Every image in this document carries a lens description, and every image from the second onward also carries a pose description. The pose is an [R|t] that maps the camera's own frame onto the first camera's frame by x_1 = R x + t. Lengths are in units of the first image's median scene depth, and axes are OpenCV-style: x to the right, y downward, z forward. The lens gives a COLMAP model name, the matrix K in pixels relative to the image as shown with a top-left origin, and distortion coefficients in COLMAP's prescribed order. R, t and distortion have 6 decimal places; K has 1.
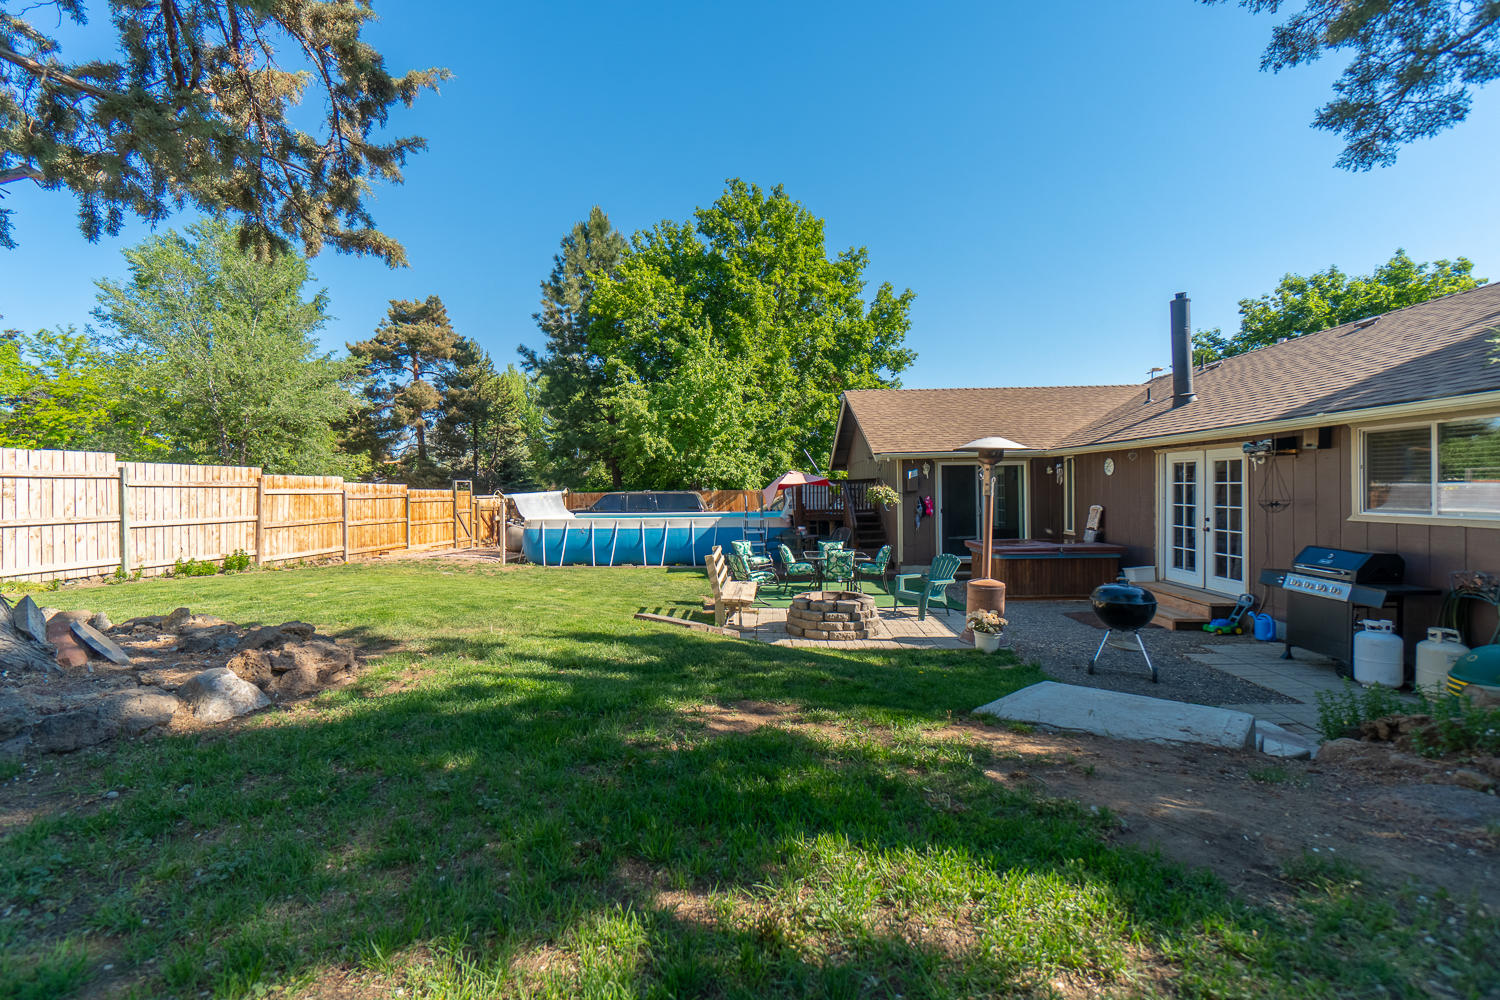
lens RADIAL K [[645.4, 0, 750.0], [0, 645.4, 494.3], [0, 0, 1]] dist [0.005425, 0.000182]
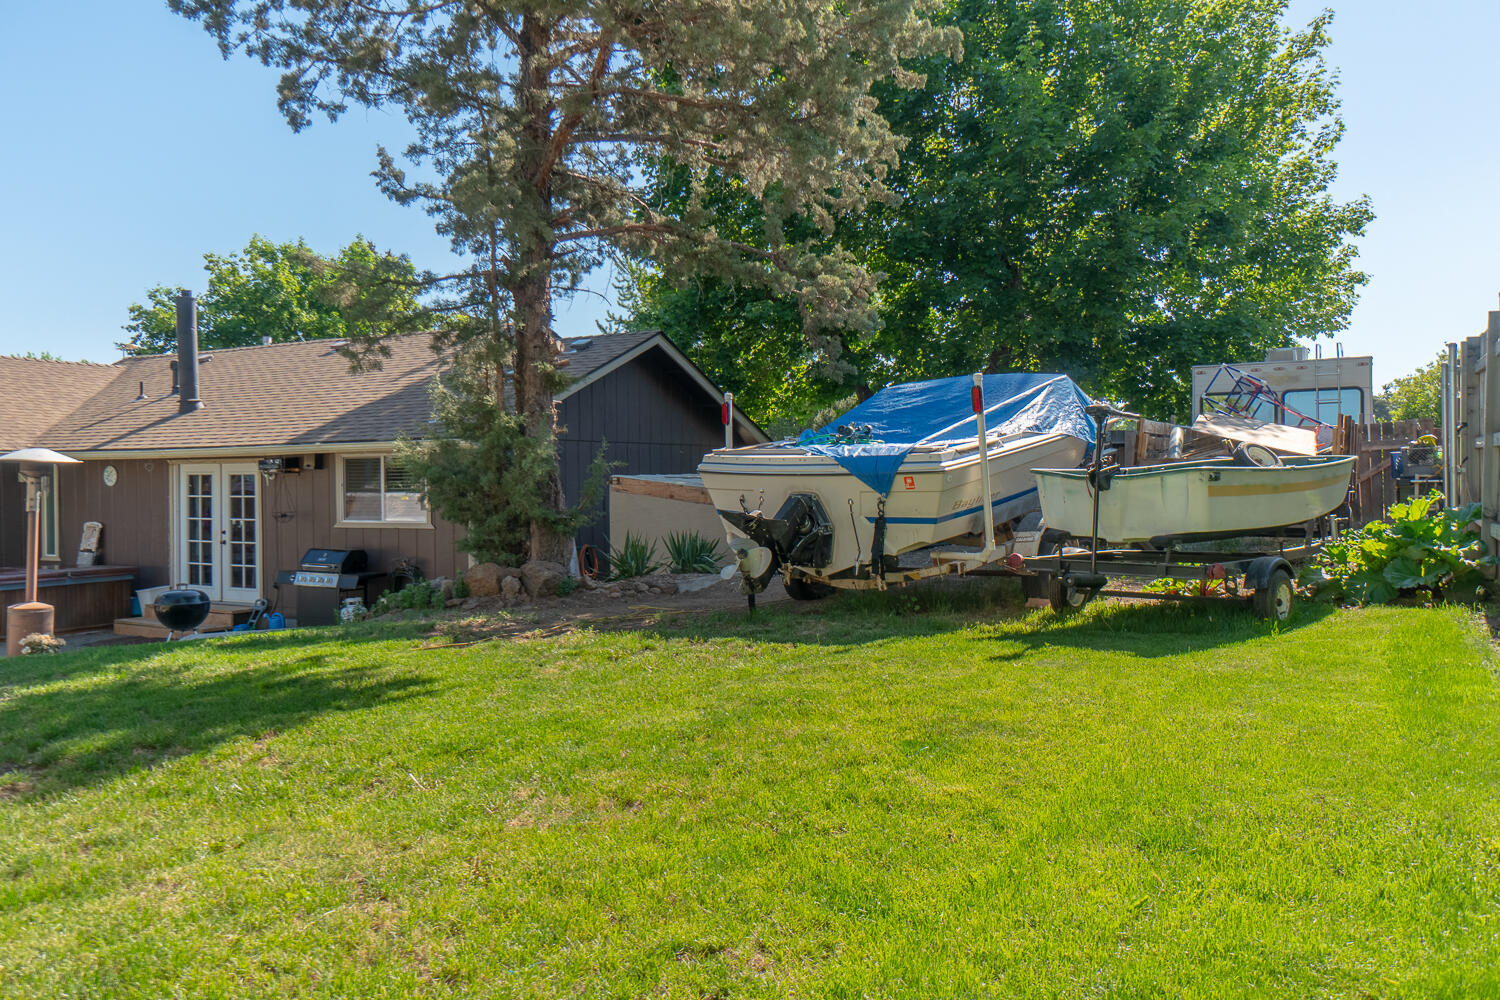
lens RADIAL K [[1156.0, 0, 750.4], [0, 1156.0, 489.6], [0, 0, 1]] dist [0.005307, -0.000092]
pose [[0.444267, 0.000932, 0.895894, -0.422996], [0.012249, 0.999900, -0.007114, -0.003875], [-0.895811, 0.014134, 0.444211, -0.418165]]
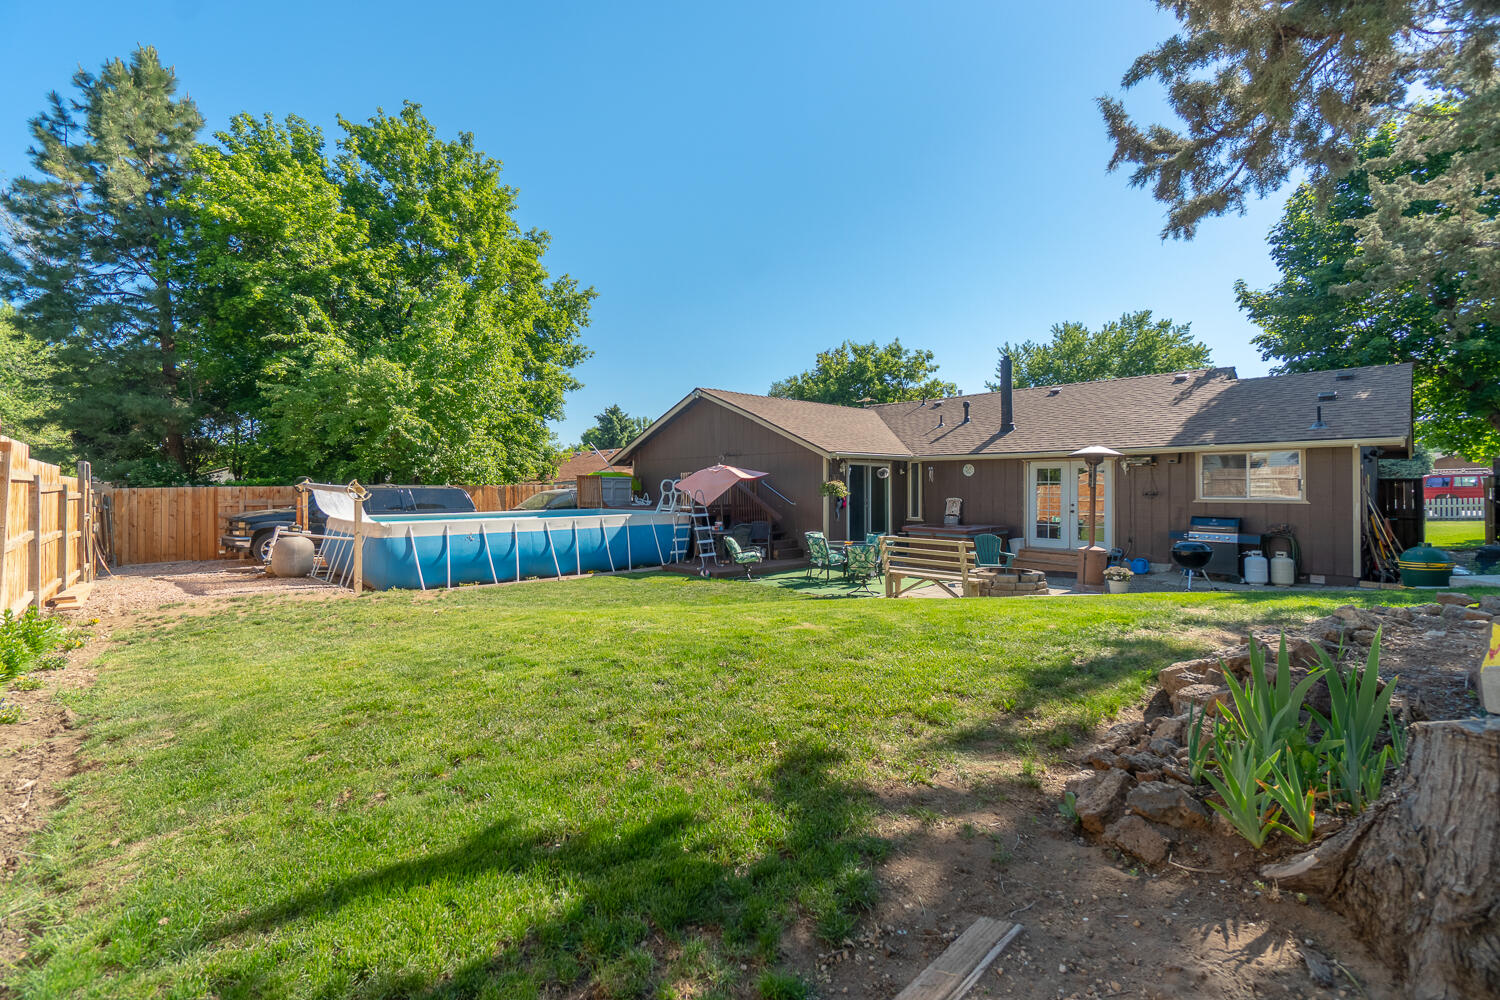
lens RADIAL K [[645.1, 0, 746.1], [0, 645.1, 483.9], [0, 0, 1]] dist [-0.003203, -0.000247]
pose [[0.701409, 0.014313, 0.712615, -0.760662], [-0.001024, 0.999818, -0.019074, 0.014032], [-0.712758, 0.012648, 0.701296, 0.356967]]
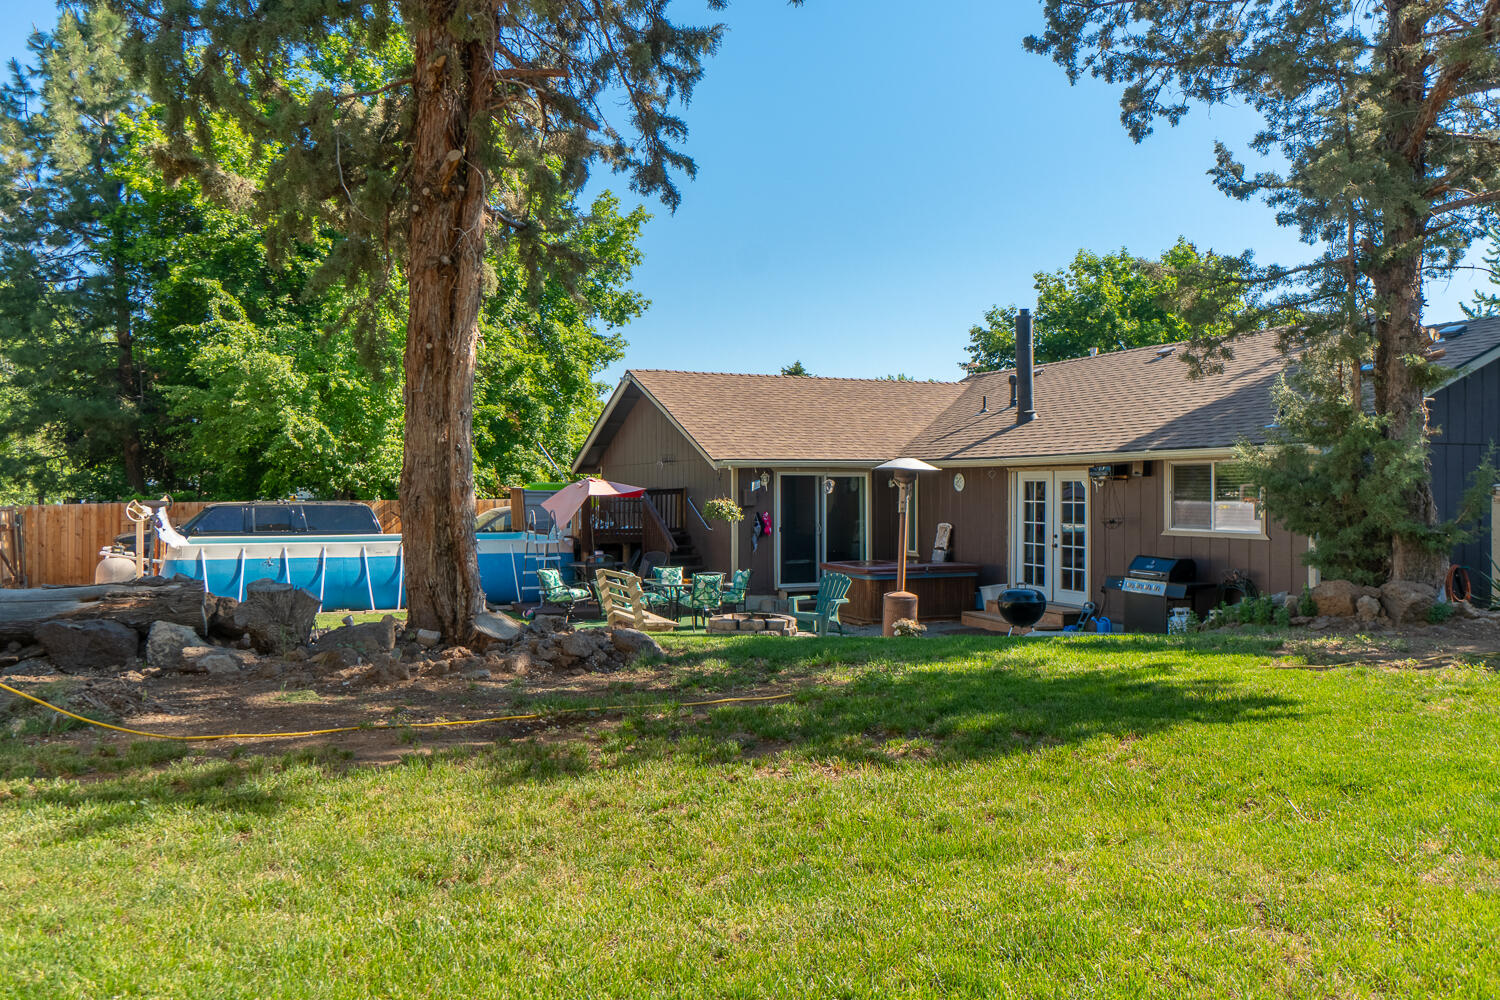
lens RADIAL K [[1168.0, 0, 750.3], [0, 1168.0, 492.4], [0, 0, 1]] dist [0.006153, 0.001981]
pose [[0.905578, 0.012371, 0.424000, -0.434499], [-0.007621, 0.999888, -0.012895, -0.003592], [-0.424112, 0.008446, 0.905570, -0.406706]]
